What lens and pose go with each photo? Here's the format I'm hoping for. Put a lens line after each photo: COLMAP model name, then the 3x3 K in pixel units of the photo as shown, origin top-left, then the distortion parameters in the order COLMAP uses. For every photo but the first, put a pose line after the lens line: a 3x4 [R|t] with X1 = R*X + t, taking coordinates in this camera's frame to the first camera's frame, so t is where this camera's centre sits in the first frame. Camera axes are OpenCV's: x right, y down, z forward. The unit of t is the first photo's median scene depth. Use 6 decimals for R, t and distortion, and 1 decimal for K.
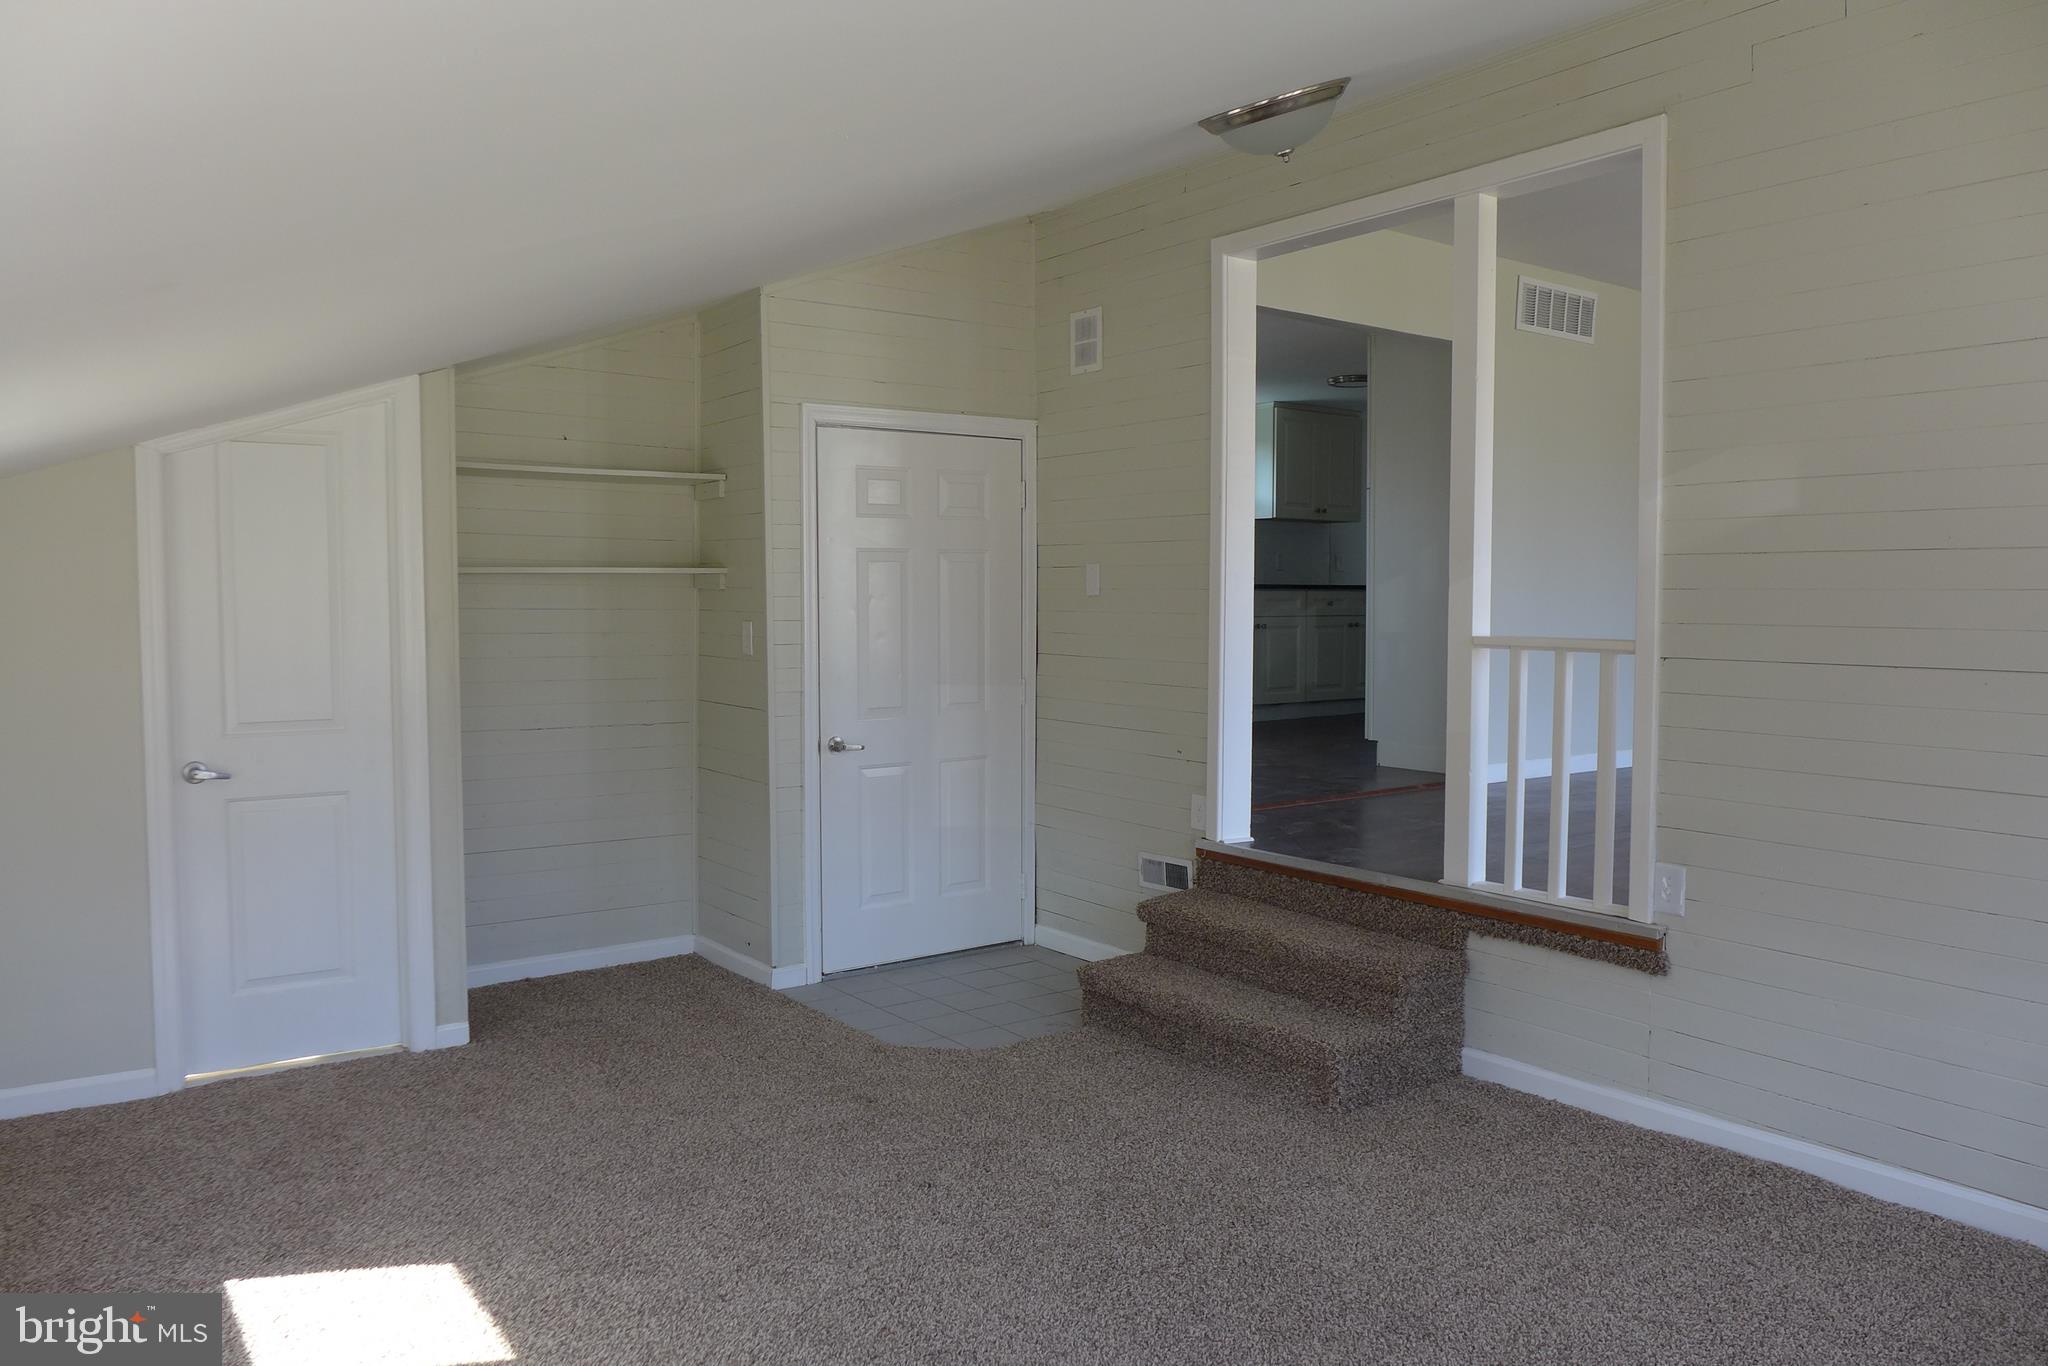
lens RADIAL K [[1460.0, 0, 1028.8], [0, 1460.0, 666.6], [0, 0, 1]] dist [-0.008146, 0.005426]
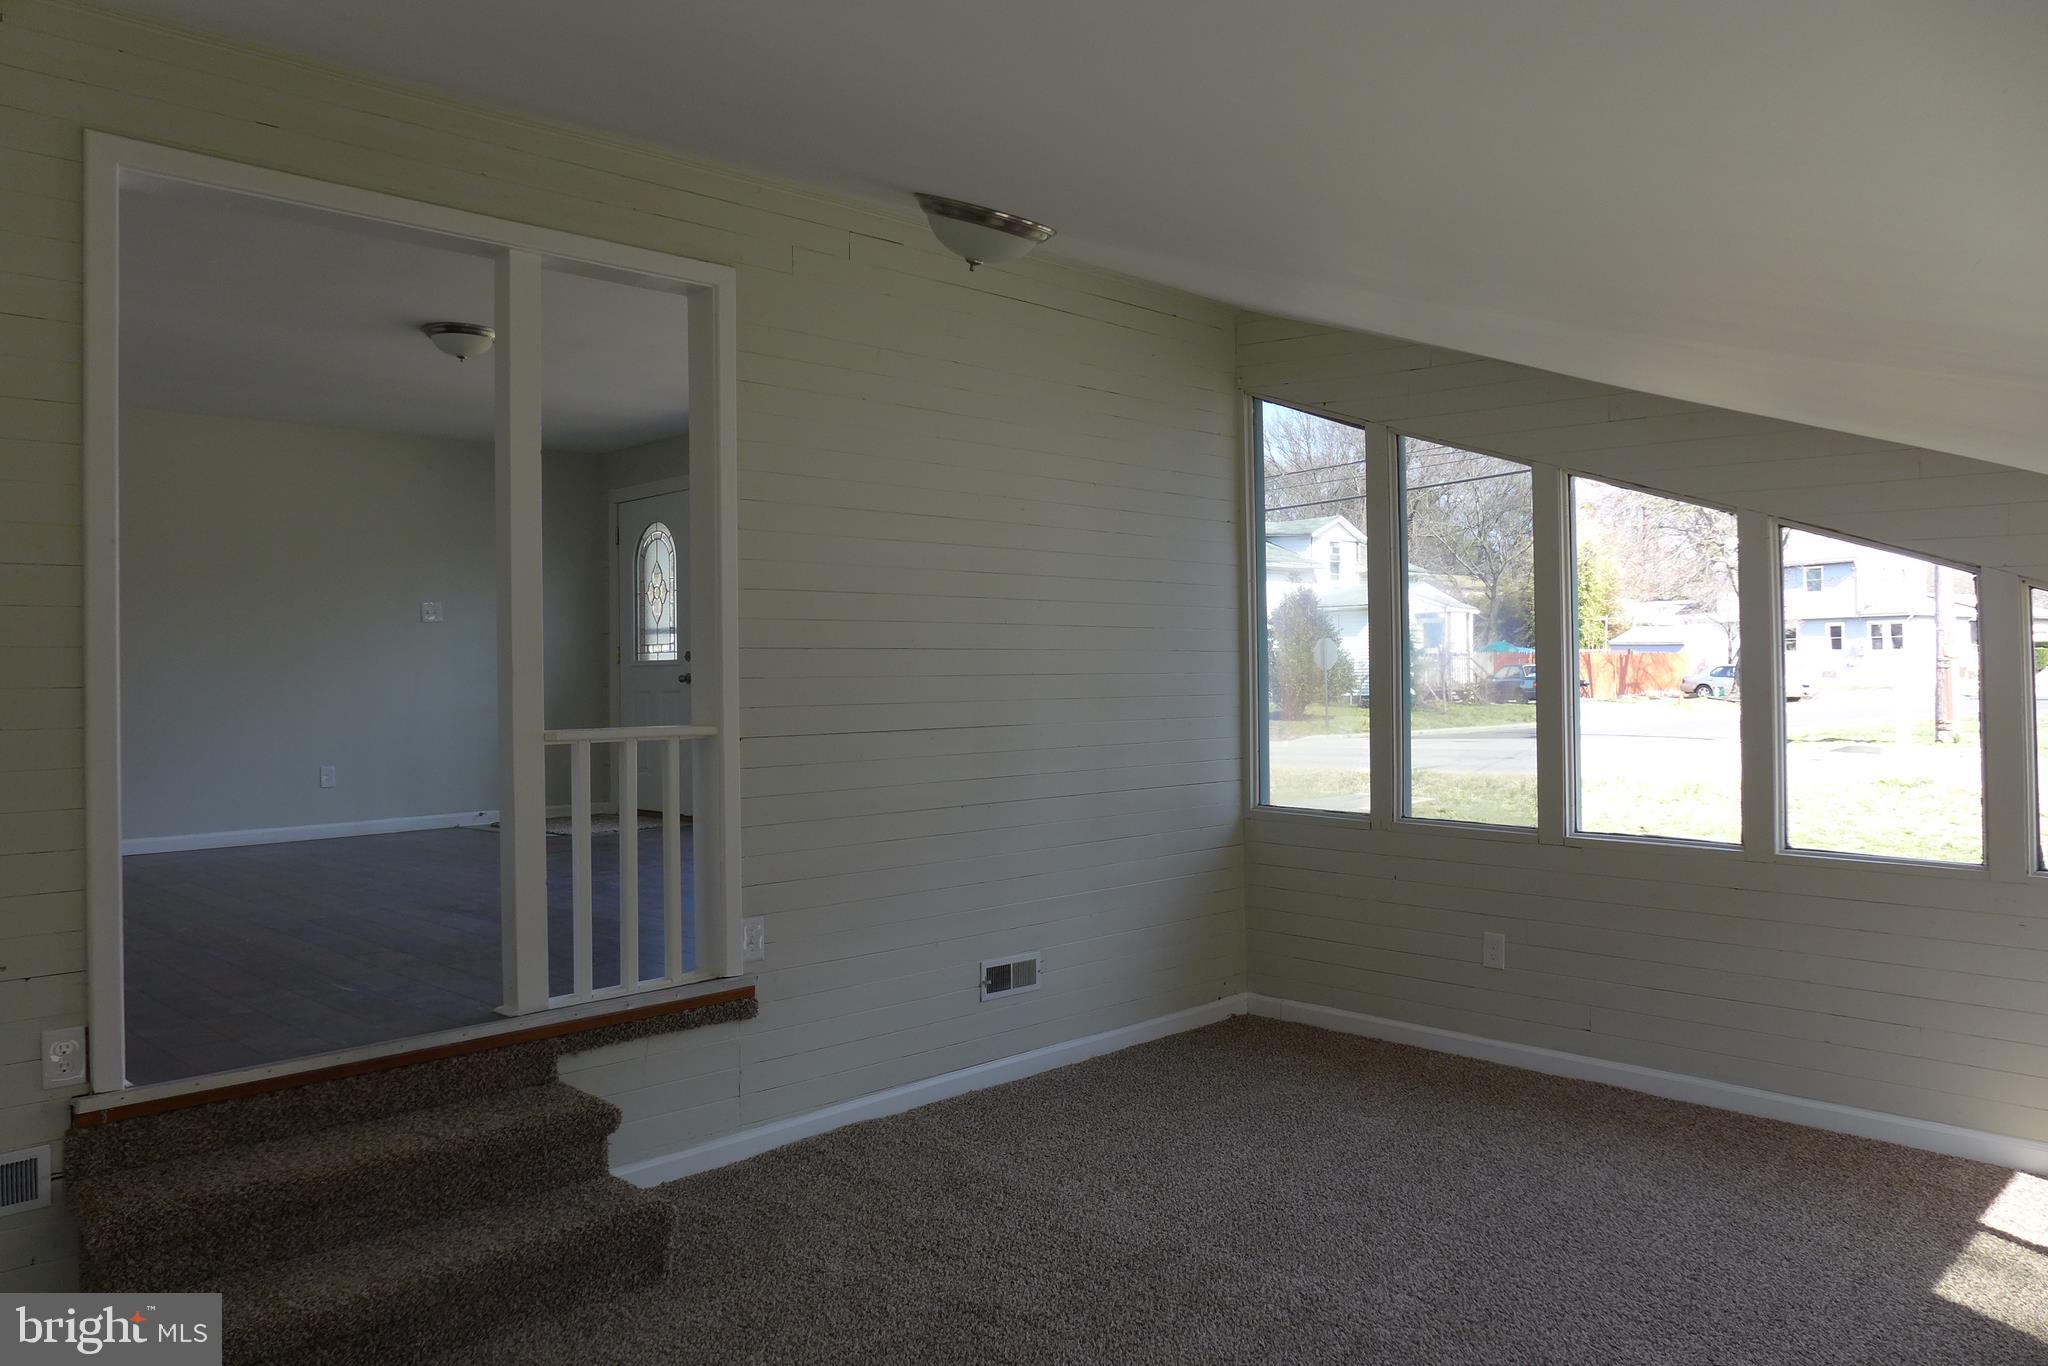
lens RADIAL K [[1460.0, 0, 1019.0], [0, 1460.0, 689.6], [0, 0, 1]] dist [-0.008146, 0.005426]
pose [[-0.125269, -0.011358, 0.992058, -0.715741], [0.063914, 0.997765, 0.019494, -0.052274], [-0.990062, 0.065849, -0.124263, 0.912050]]
